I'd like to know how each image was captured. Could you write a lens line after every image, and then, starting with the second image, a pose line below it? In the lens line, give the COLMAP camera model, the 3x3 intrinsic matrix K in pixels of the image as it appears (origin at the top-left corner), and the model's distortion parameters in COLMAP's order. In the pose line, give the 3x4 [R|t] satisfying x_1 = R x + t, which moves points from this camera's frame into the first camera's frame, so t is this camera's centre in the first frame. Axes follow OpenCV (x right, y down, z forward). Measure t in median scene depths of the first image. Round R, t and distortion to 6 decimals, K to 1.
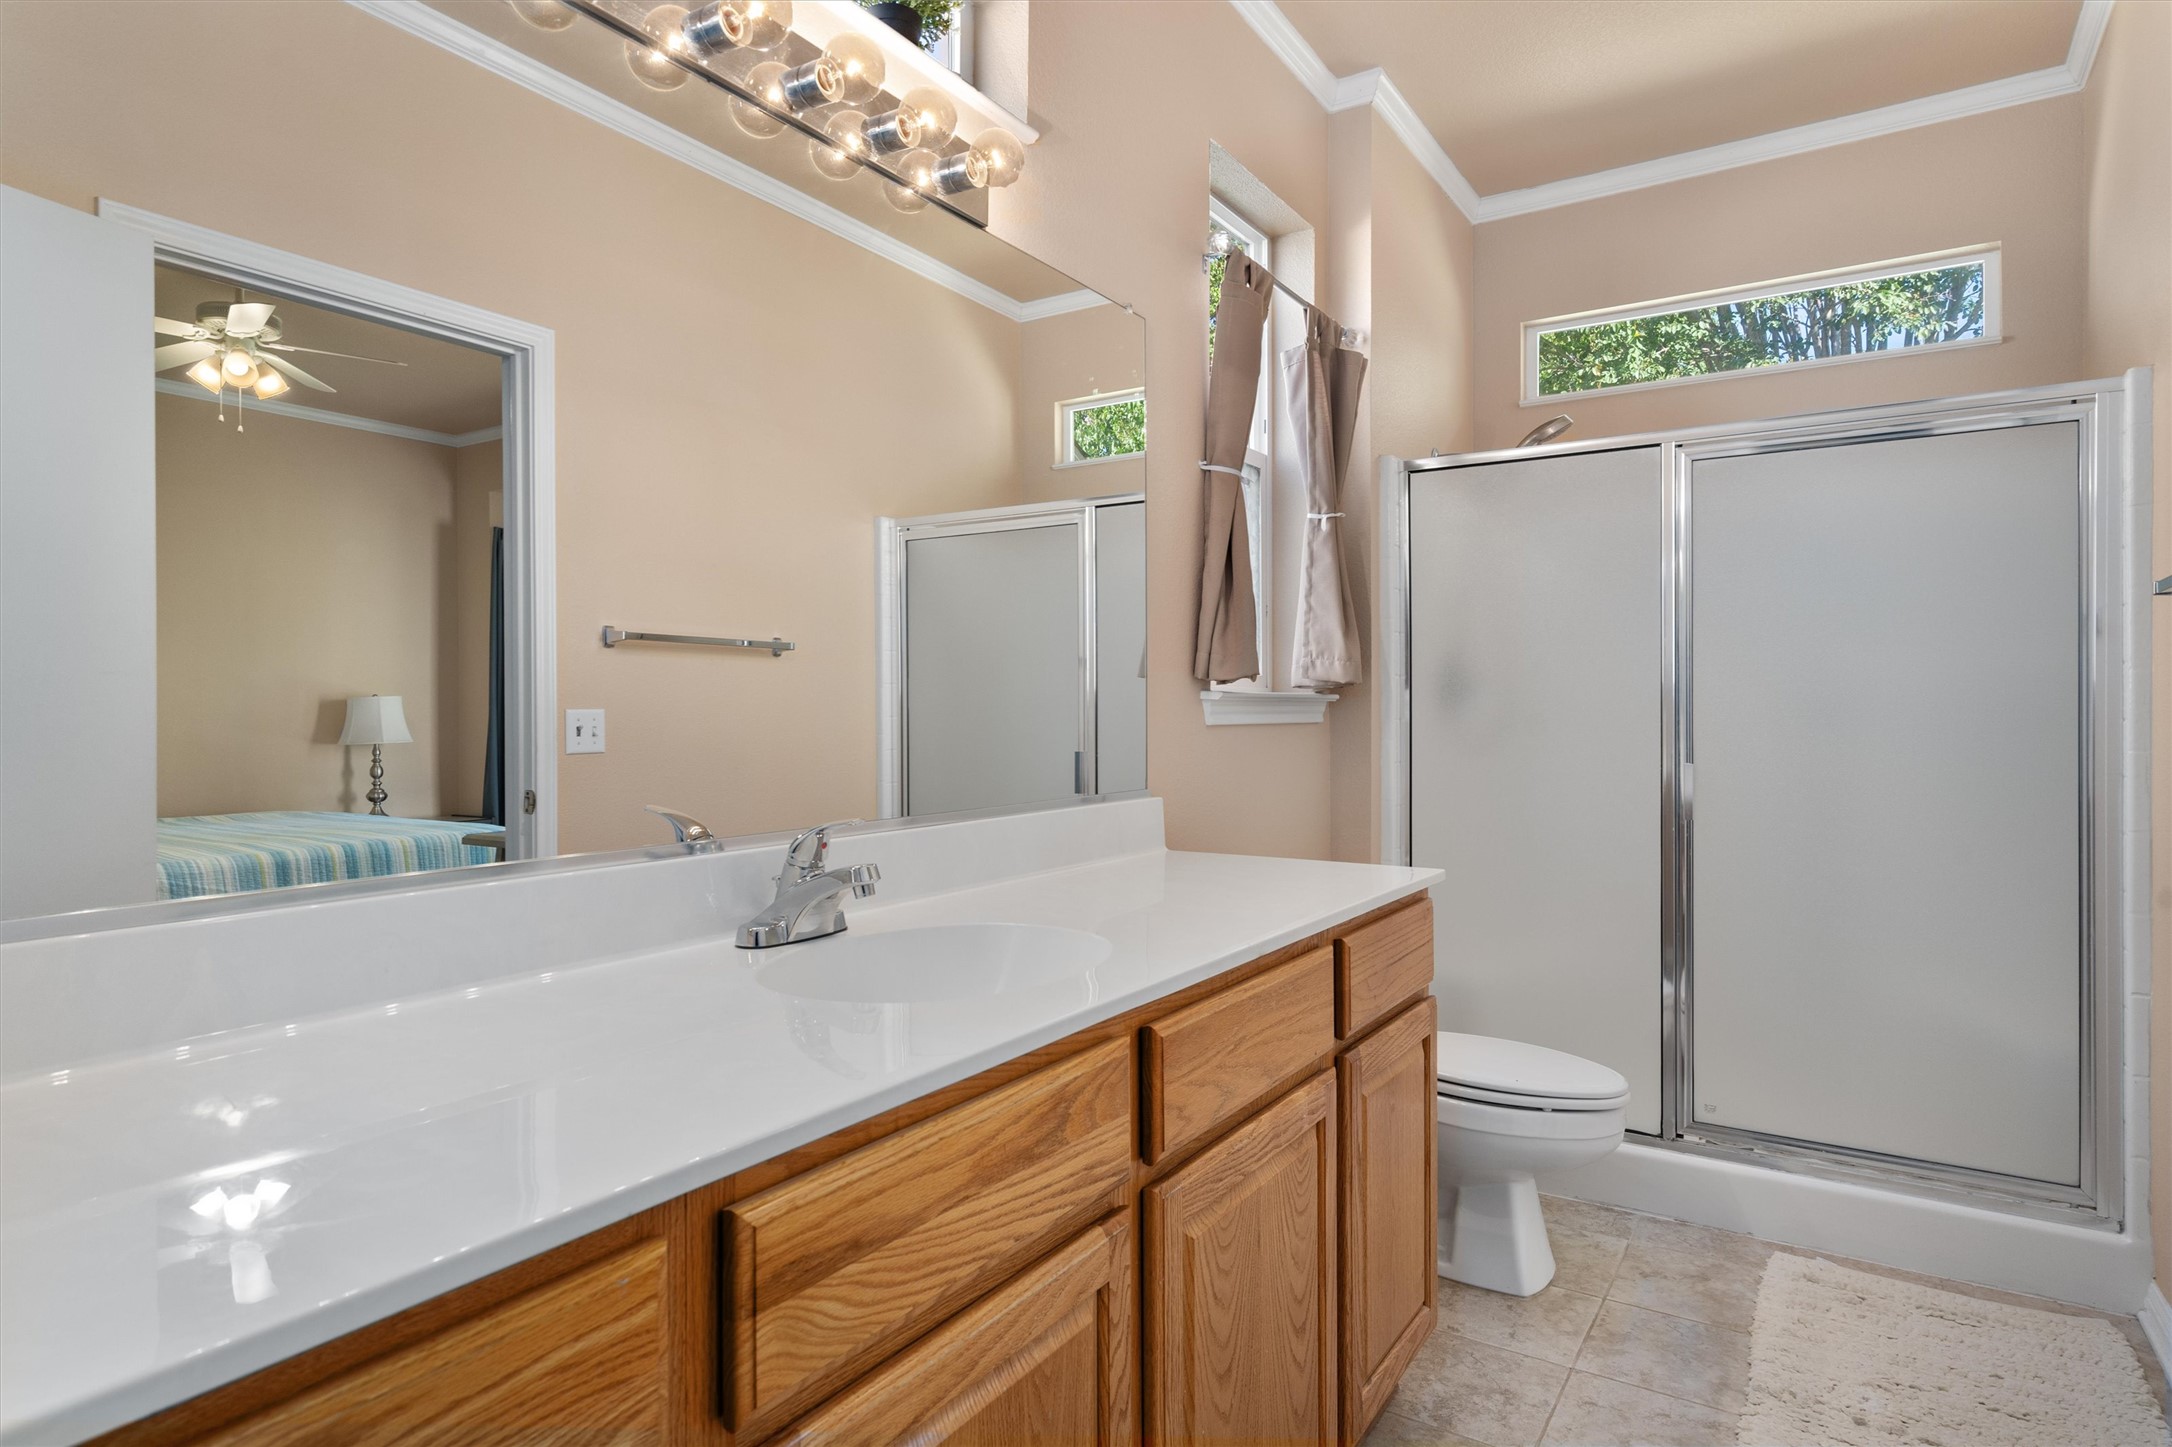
lens RADIAL K [[1137.4, 0, 1082.0], [0, 1137.4, 708.0], [0, 0, 1]] dist [-0.003891, 0.000595]
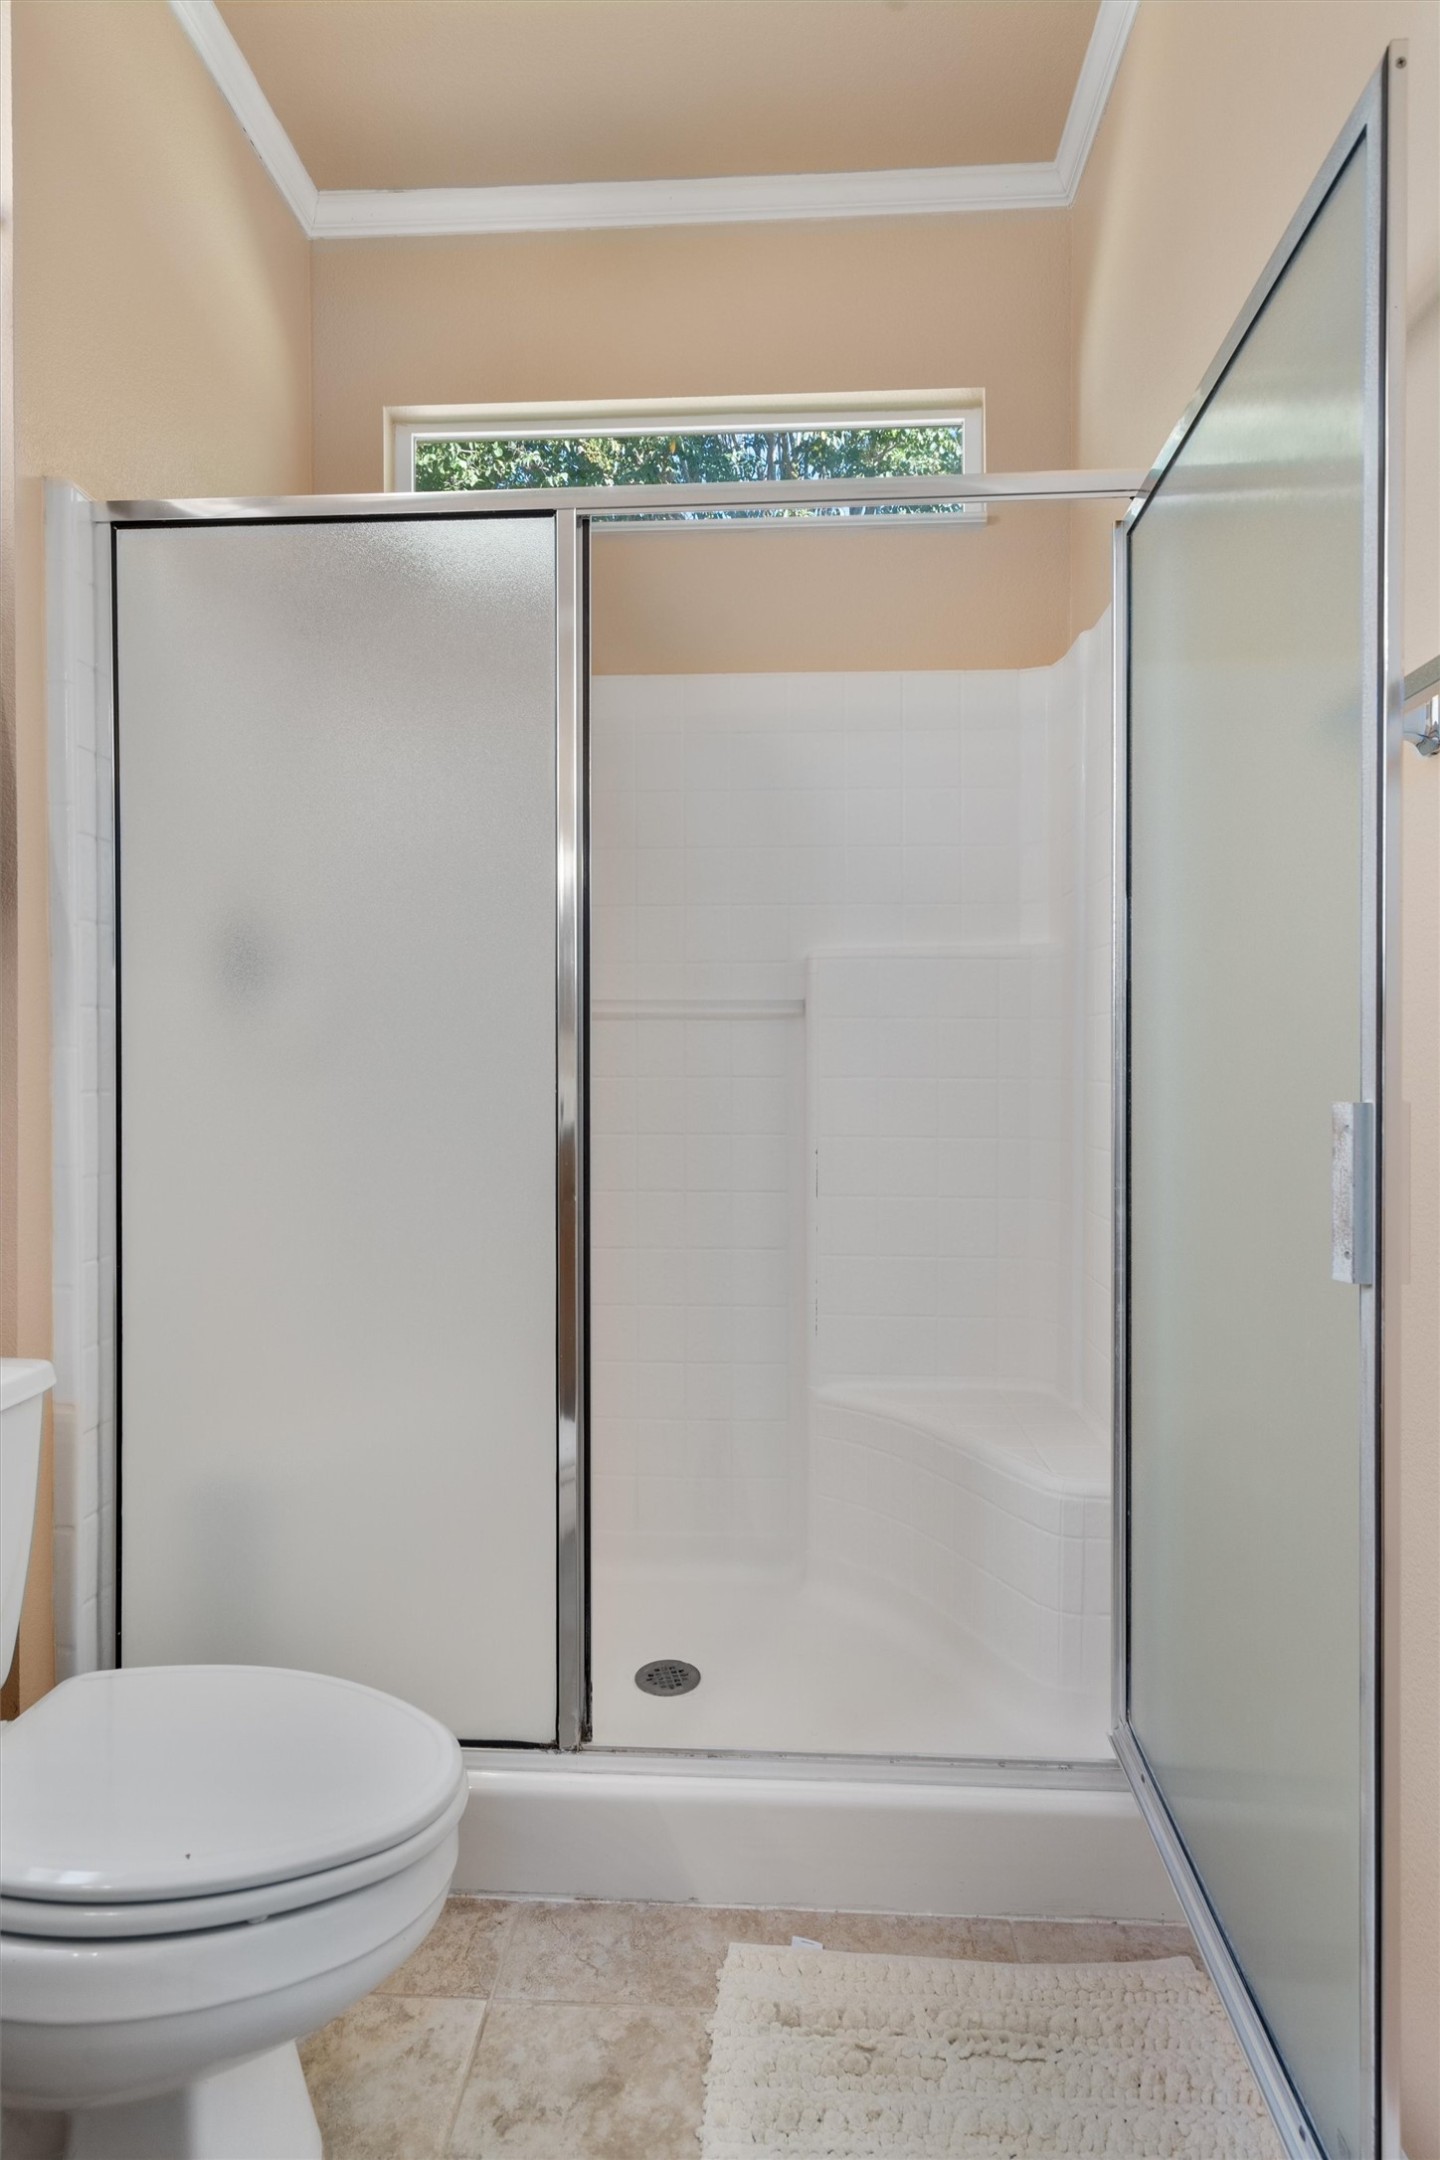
lens RADIAL K [[1131.1, 0, 718.5], [0, 1131.1, 1082.9], [0, 0, 1]] dist [-0.003891, 0.000595]
pose [[0.853496, -0.001812, 0.521097, 0.299922], [-0.000170, 0.999993, 0.003755, 0.048972], [-0.521100, -0.003293, 0.853489, 0.502369]]
